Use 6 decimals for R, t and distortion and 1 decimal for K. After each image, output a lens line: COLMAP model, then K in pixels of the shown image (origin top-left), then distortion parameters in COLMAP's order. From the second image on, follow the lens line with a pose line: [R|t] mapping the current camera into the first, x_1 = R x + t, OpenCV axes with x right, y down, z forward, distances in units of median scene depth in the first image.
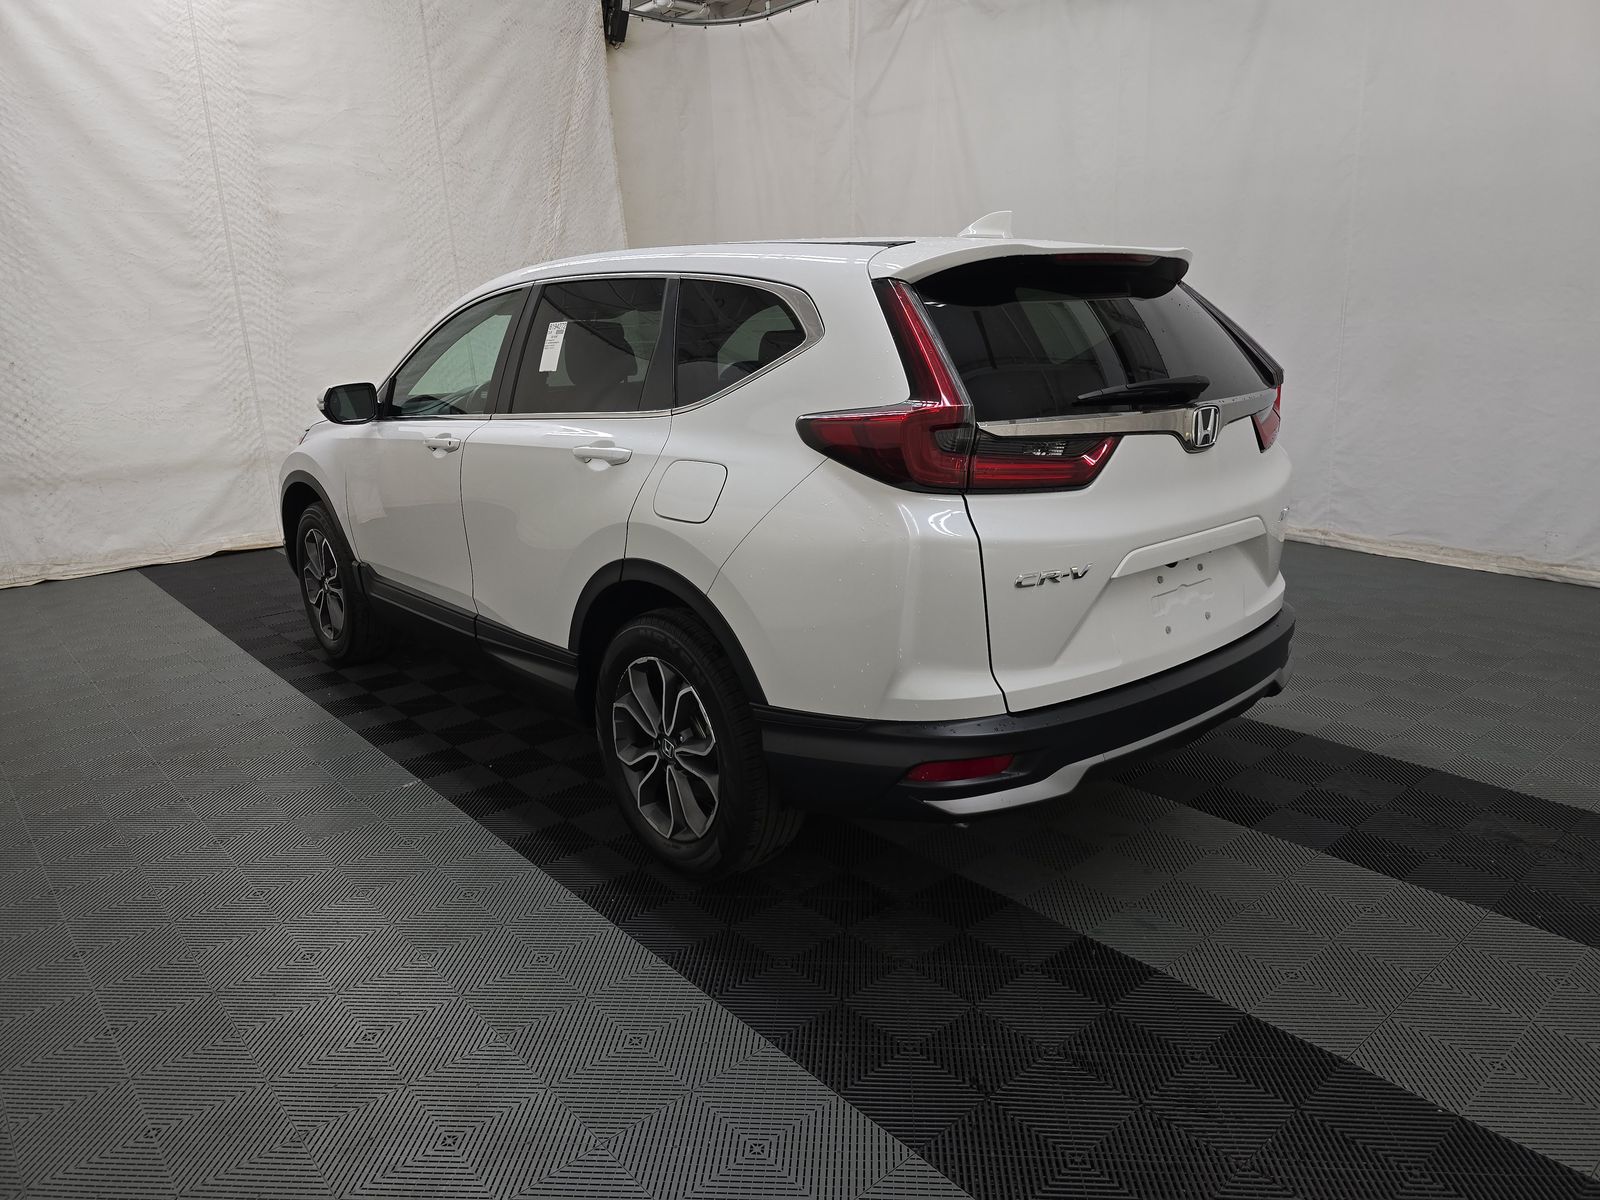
lens RADIAL K [[1070.0, 0, 805.5], [0, 1070.0, 592.6], [0, 0, 1]] dist [0.031029, -0.027829]
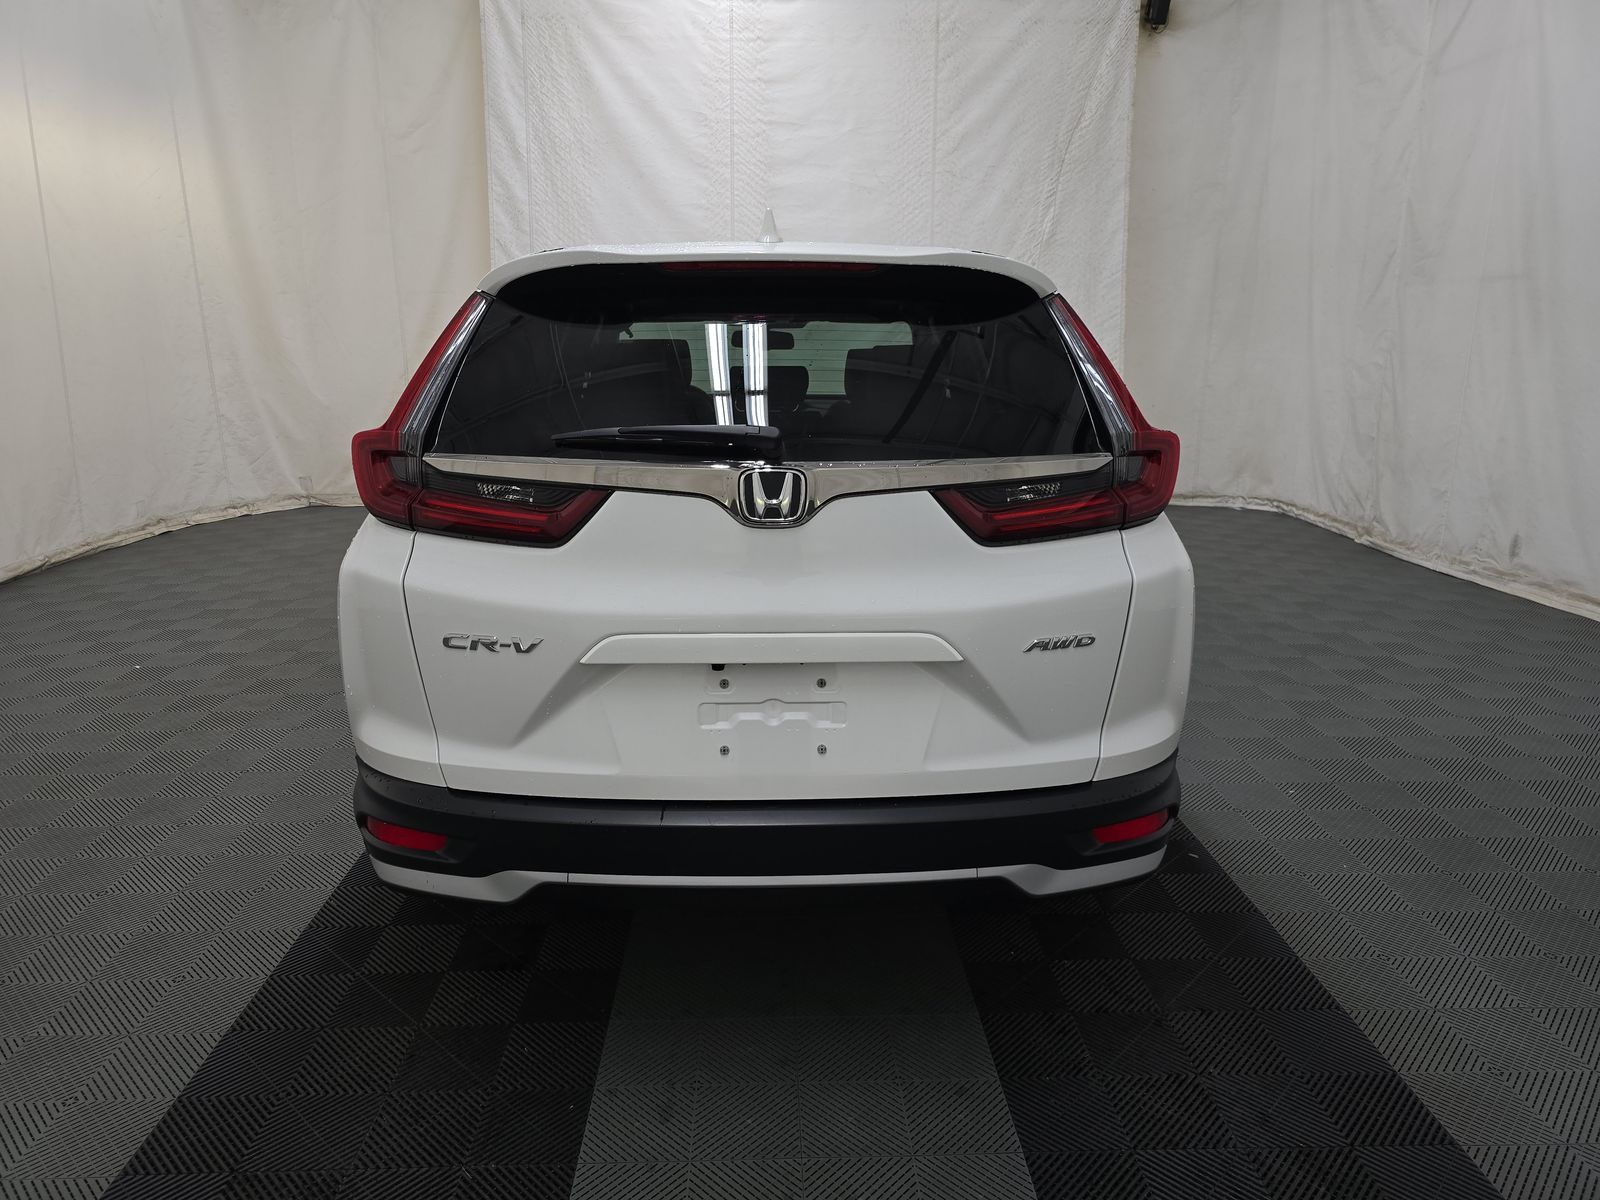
lens RADIAL K [[1070.0, 0, 802.0], [0, 1070.0, 600.0], [0, 0, 1]] dist [0.031029, -0.027829]
pose [[0.774690, 0.178073, -0.606750, 0.290335], [-0.175847, 0.982349, 0.063787, -0.045576], [0.607399, 0.057280, 0.792329, 0.147357]]
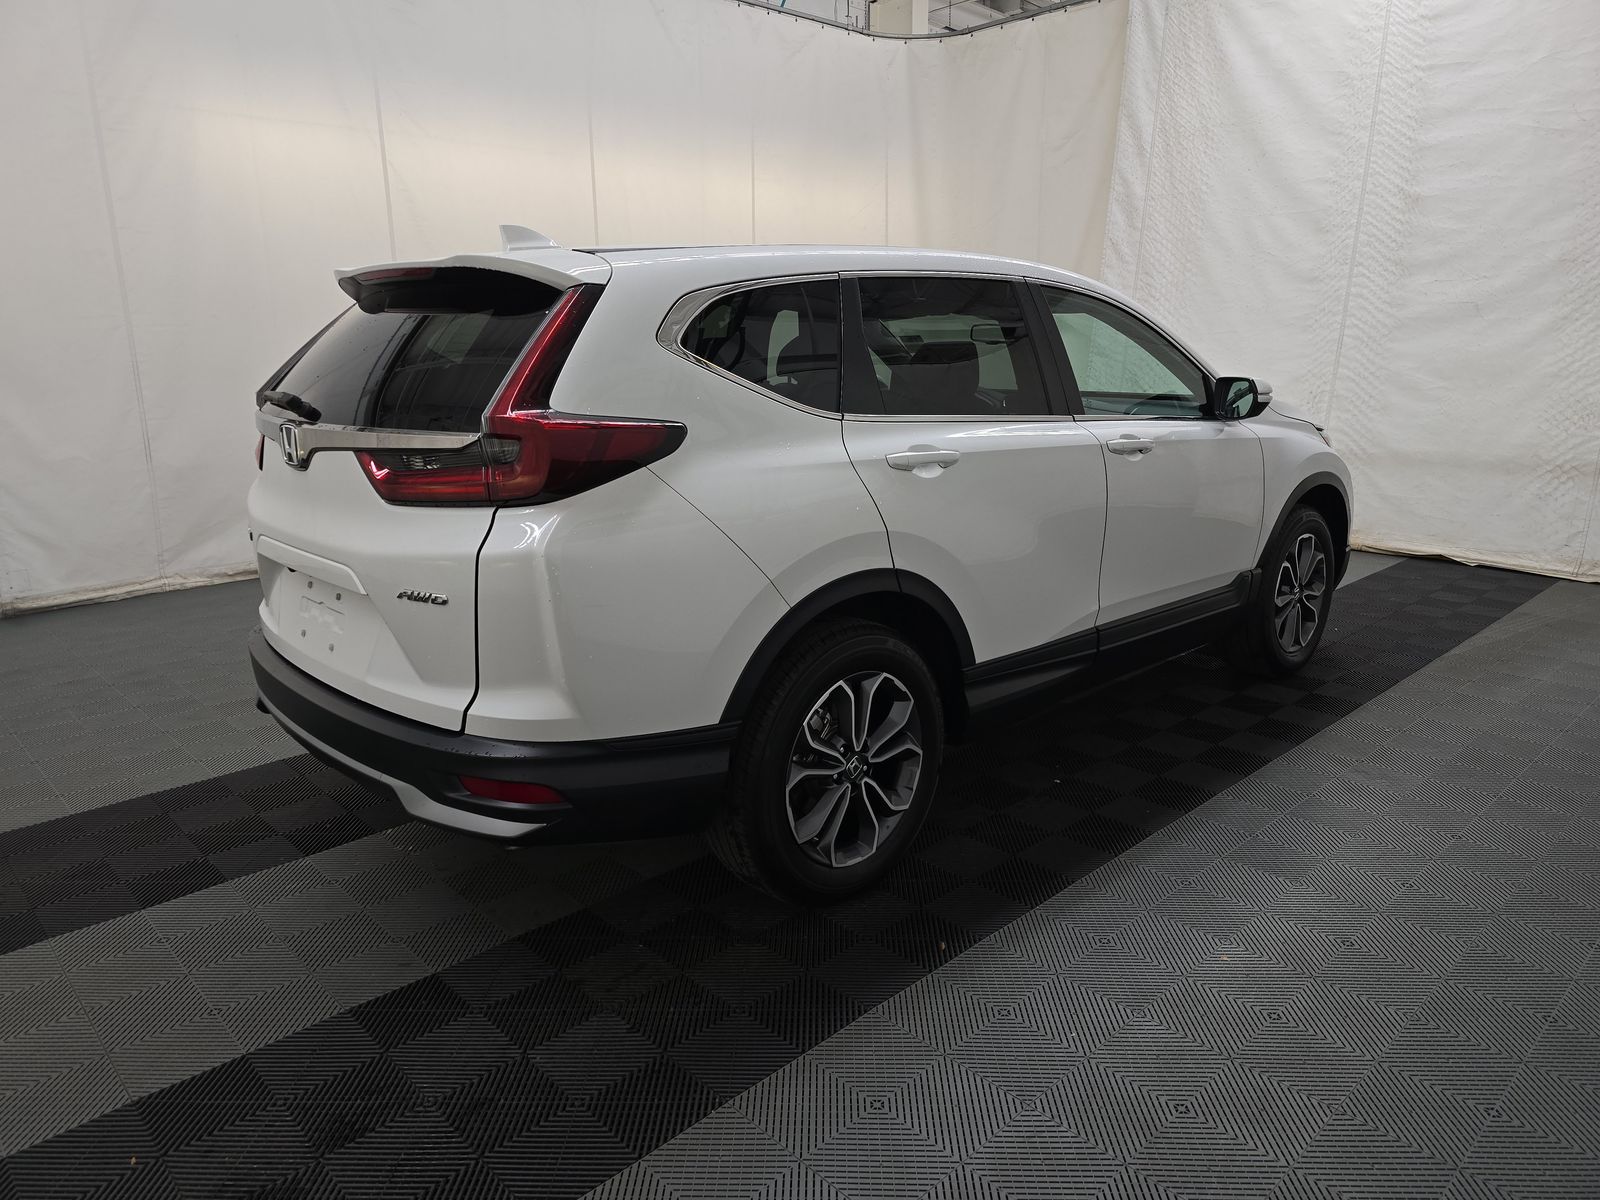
lens RADIAL K [[1070.0, 0, 801.2], [0, 1070.0, 601.0], [0, 0, 1]] dist [0.031029, -0.027829]
pose [[0.043105, 0.260645, -0.964472, 0.477965], [-0.236856, 0.940513, 0.243585, -0.127994], [0.970588, 0.217941, 0.102277, 0.475735]]
